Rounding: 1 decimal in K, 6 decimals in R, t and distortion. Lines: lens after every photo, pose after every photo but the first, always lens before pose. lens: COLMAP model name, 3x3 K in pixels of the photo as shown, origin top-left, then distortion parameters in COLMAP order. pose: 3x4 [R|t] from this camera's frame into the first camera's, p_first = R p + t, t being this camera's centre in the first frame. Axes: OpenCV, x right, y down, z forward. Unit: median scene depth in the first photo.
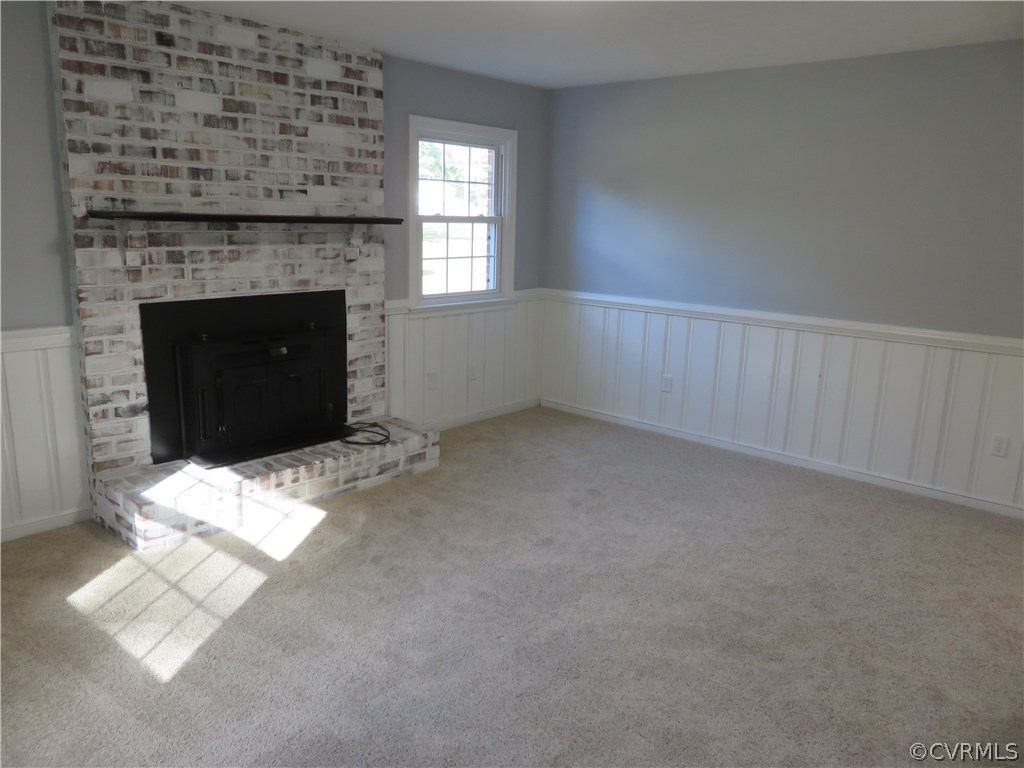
lens RADIAL K [[764.0, 0, 484.9], [0, 764.0, 375.5], [0, 0, 1]] dist [0.007321, -0.008071]
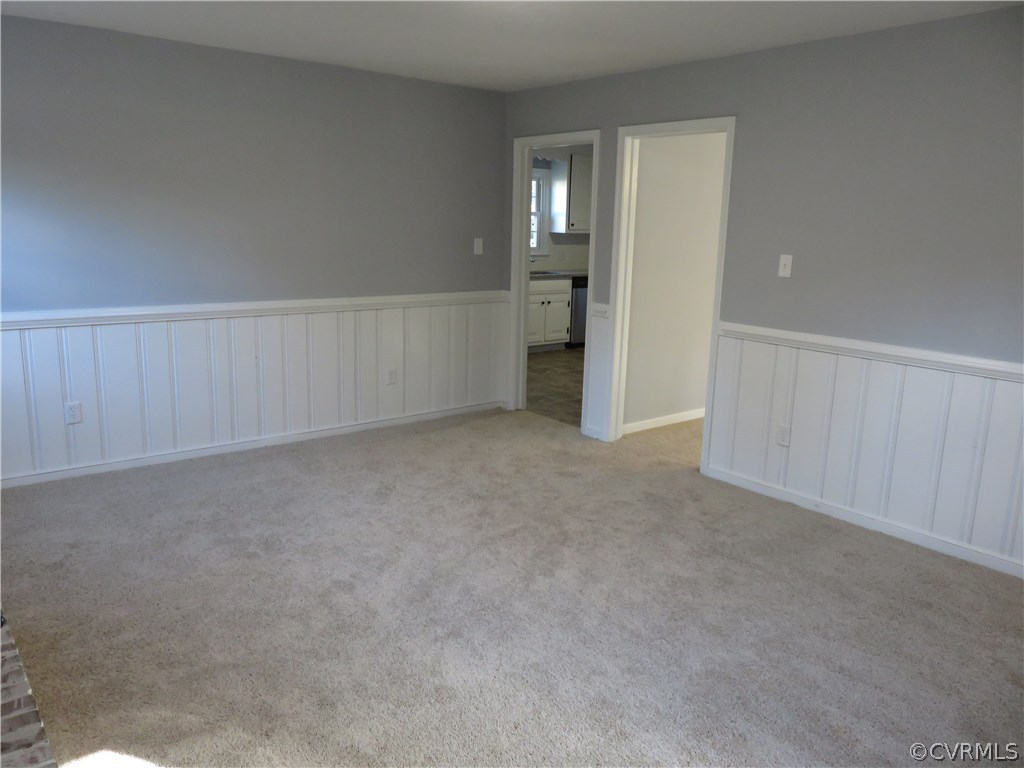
lens RADIAL K [[764.0, 0, 515.4], [0, 764.0, 385.4], [0, 0, 1]] dist [0.007321, -0.008071]
pose [[0.153678, -0.230295, 0.960910, -1.040591], [0.180782, 0.962600, 0.201788, -0.218753], [-0.971443, 0.142705, 0.189563, 0.933676]]
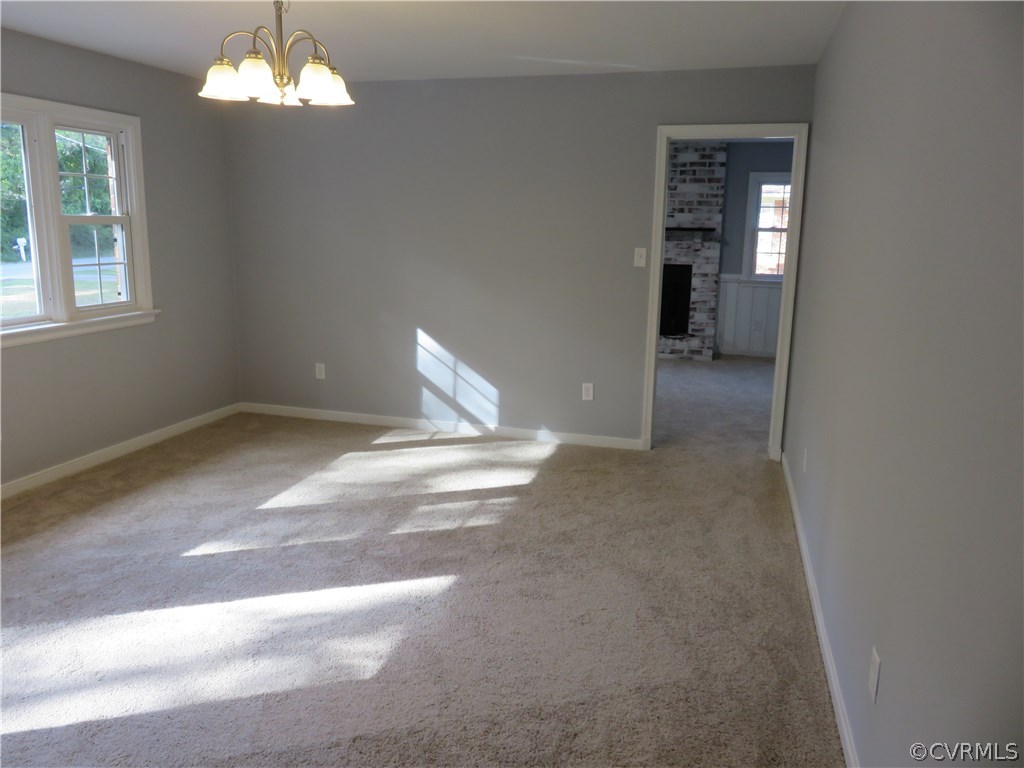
lens RADIAL K [[764.0, 0, 514.5], [0, 764.0, 380.0], [0, 0, 1]] dist [0.007321, -0.008071]
pose [[0.469747, 0.161279, -0.867944, 1.406198], [-0.188707, 0.978790, 0.079745, 0.111273], [0.862396, 0.126327, 0.490219, -0.337036]]
